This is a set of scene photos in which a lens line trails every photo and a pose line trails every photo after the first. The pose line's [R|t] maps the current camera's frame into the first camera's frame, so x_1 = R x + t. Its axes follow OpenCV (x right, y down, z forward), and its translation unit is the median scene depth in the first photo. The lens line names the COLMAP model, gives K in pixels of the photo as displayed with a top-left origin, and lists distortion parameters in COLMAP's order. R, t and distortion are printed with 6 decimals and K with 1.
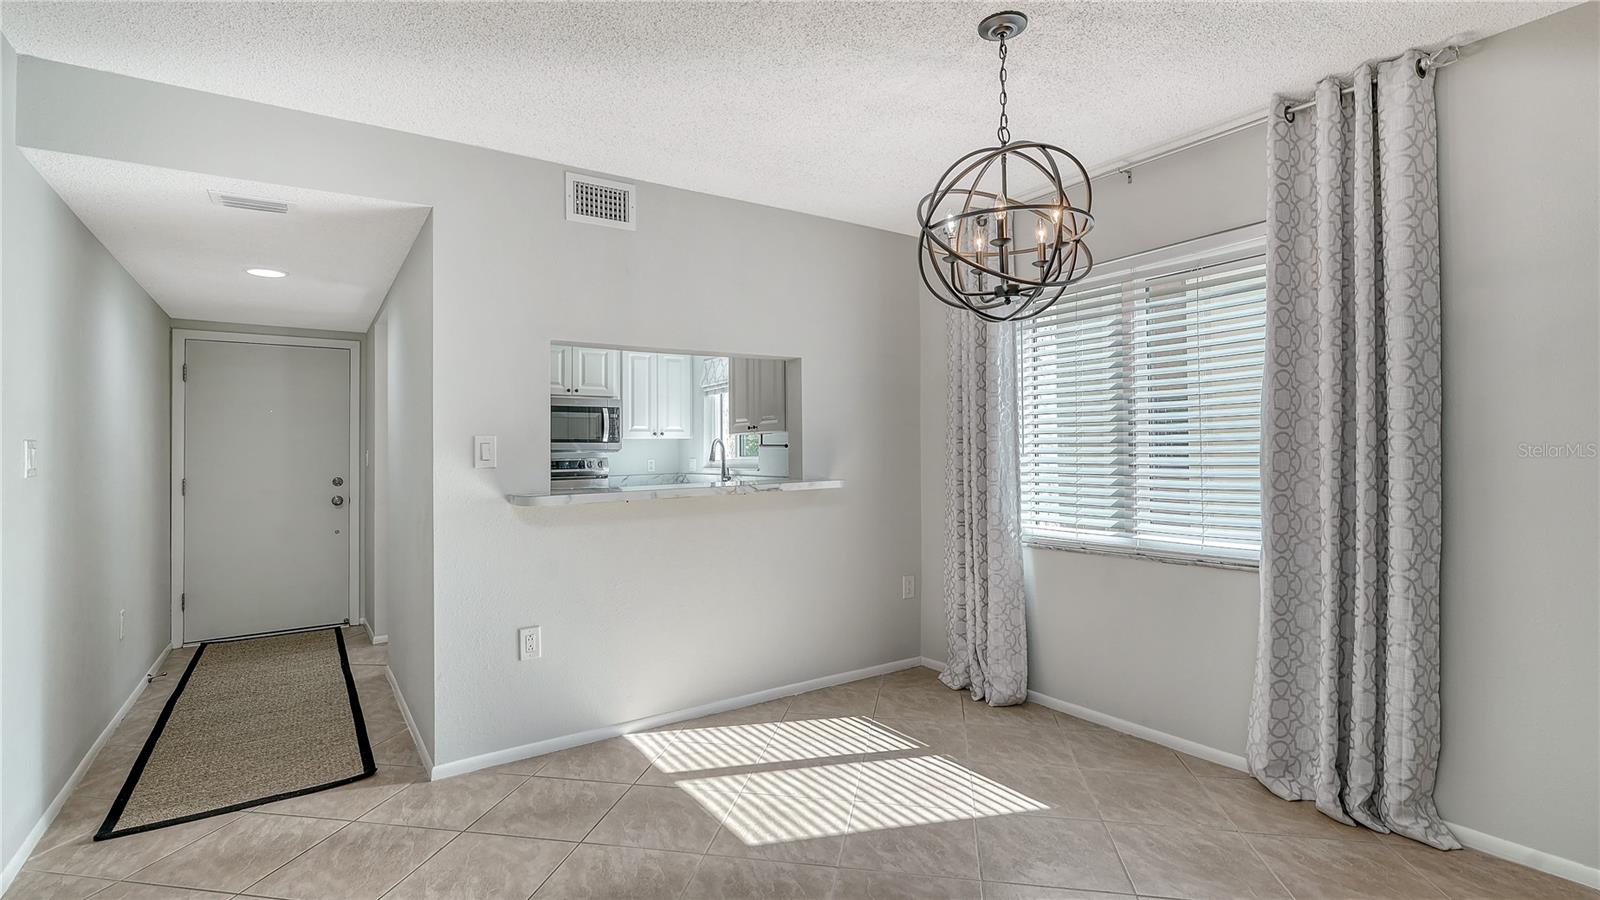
lens RADIAL K [[728.1, 0, 798.9], [0, 728.1, 453.9], [0, 0, 1]] dist [-0.000195, -0.001225]
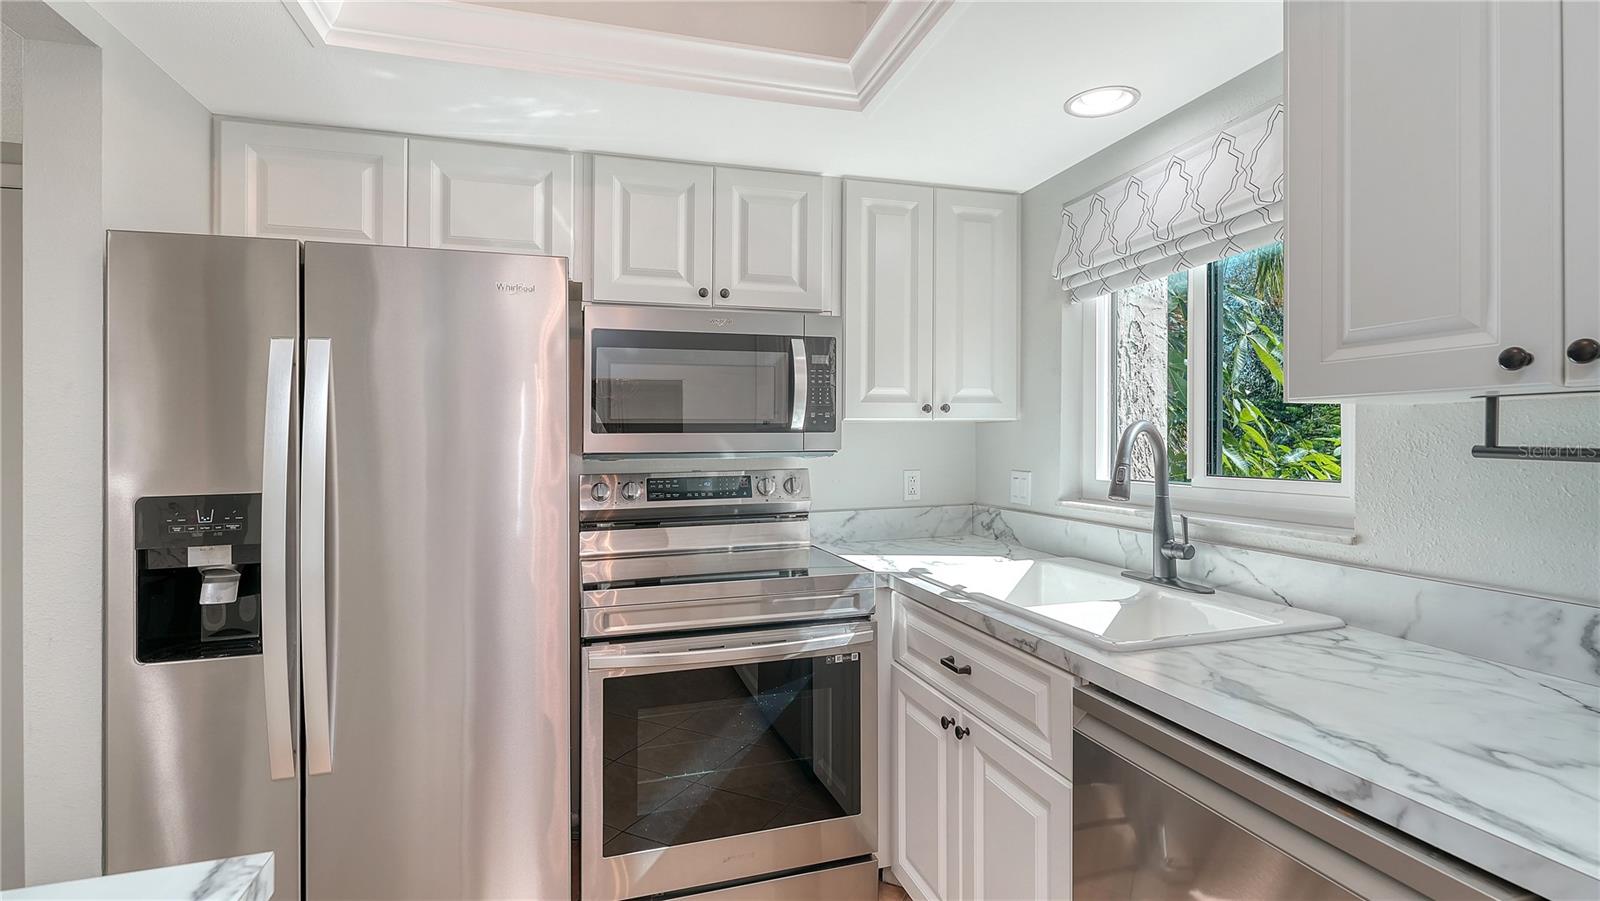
lens RADIAL K [[728.1, 0, 794.7], [0, 728.1, 431.0], [0, 0, 1]] dist [-0.000195, -0.001225]
pose [[0.951442, -0.000113, -0.307827, -0.150298], [-0.001855, 0.999980, -0.006103, -0.013478], [0.307821, 0.006378, 0.951423, 0.633439]]
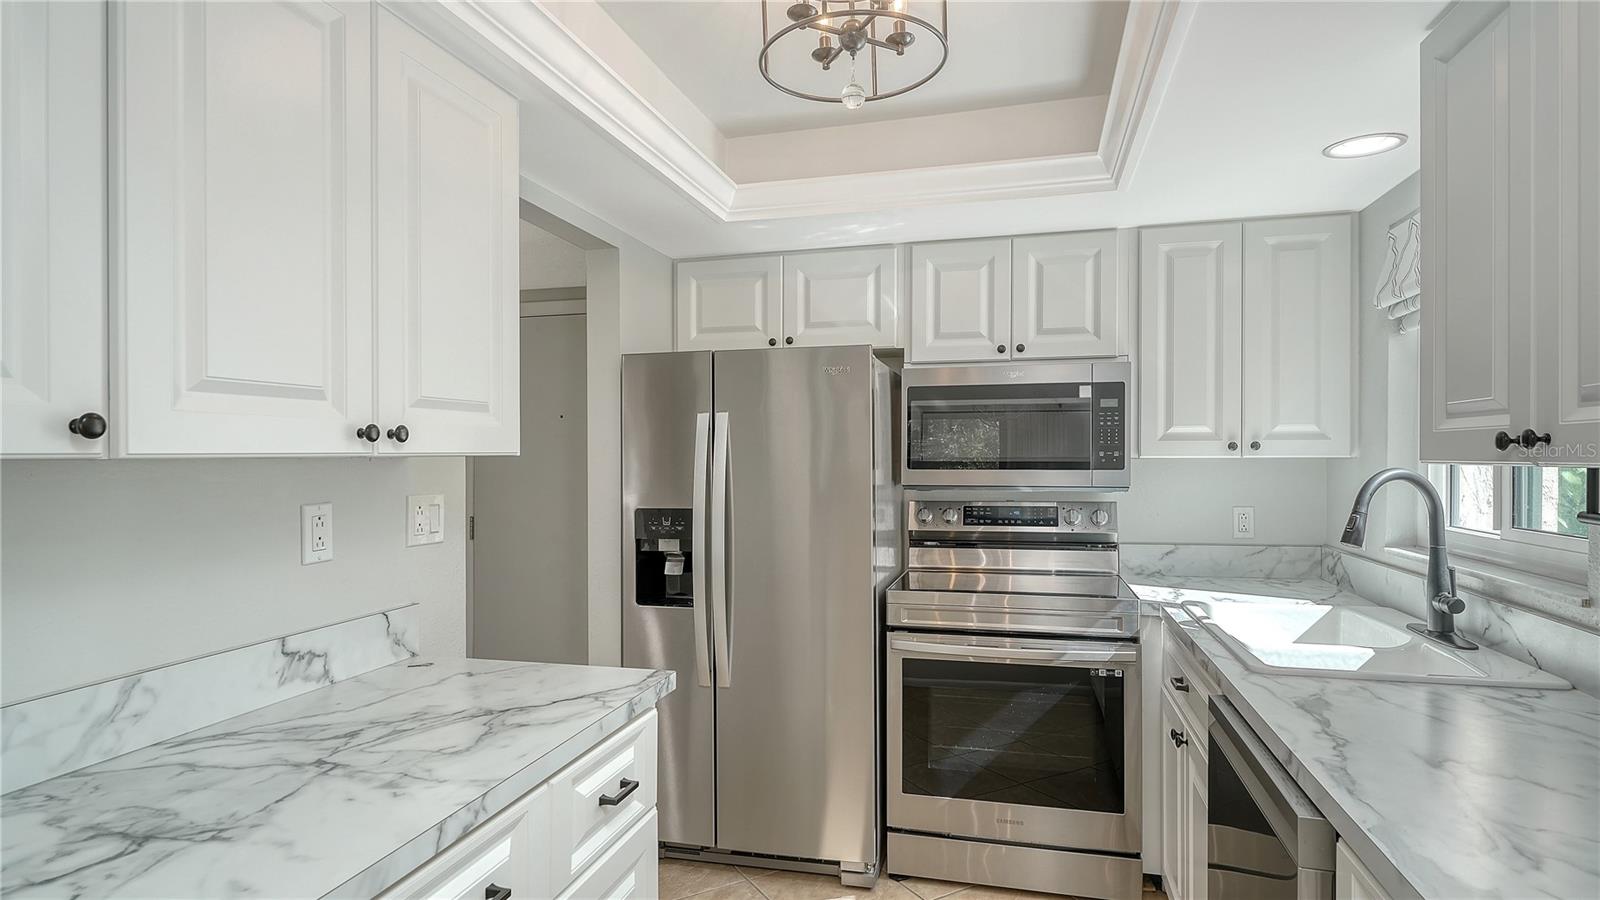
lens RADIAL K [[835.3, 0, 795.1], [0, 835.3, 443.9], [0, 0, 1]] dist [0.000941, 0.000248]
pose [[0.645679, -0.001067, -0.763608, -0.012548], [-0.001038, 0.999997, -0.002275, -0.028019], [0.763608, 0.002262, 0.645676, 0.559348]]
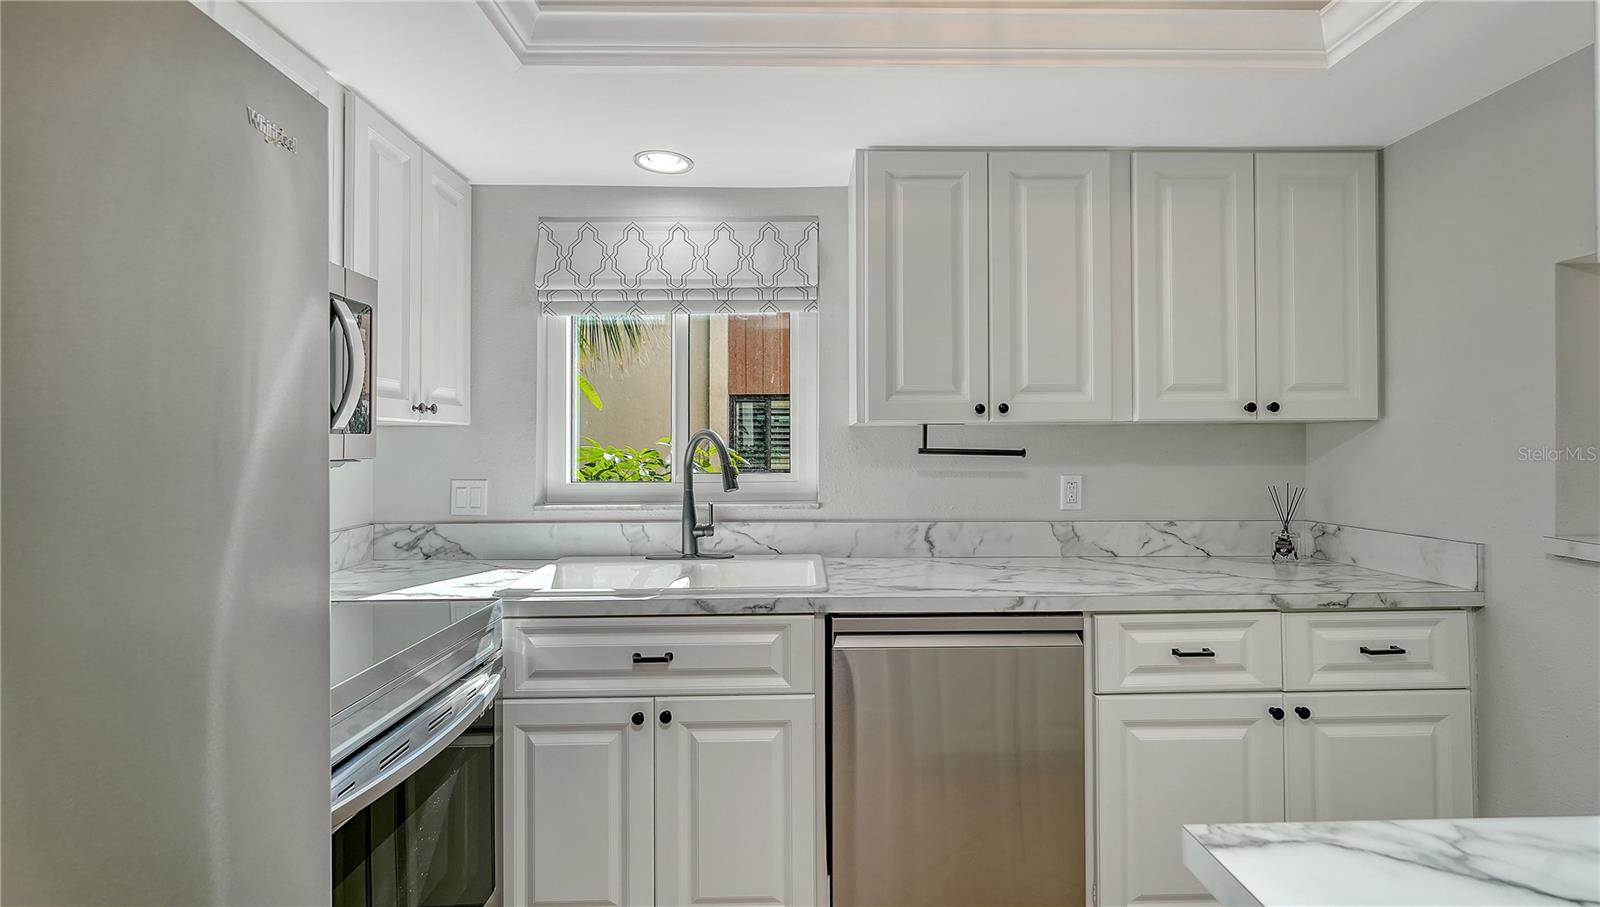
lens RADIAL K [[746.2, 0, 806.3], [0, 746.2, 446.9], [0, 0, 1]] dist [-0.005573, -0.000583]
pose [[0.542790, 0.007817, 0.839832, -0.389734], [-0.004326, 0.999969, -0.006511, -0.009340], [-0.839858, -0.000099, 0.542807, 0.699933]]
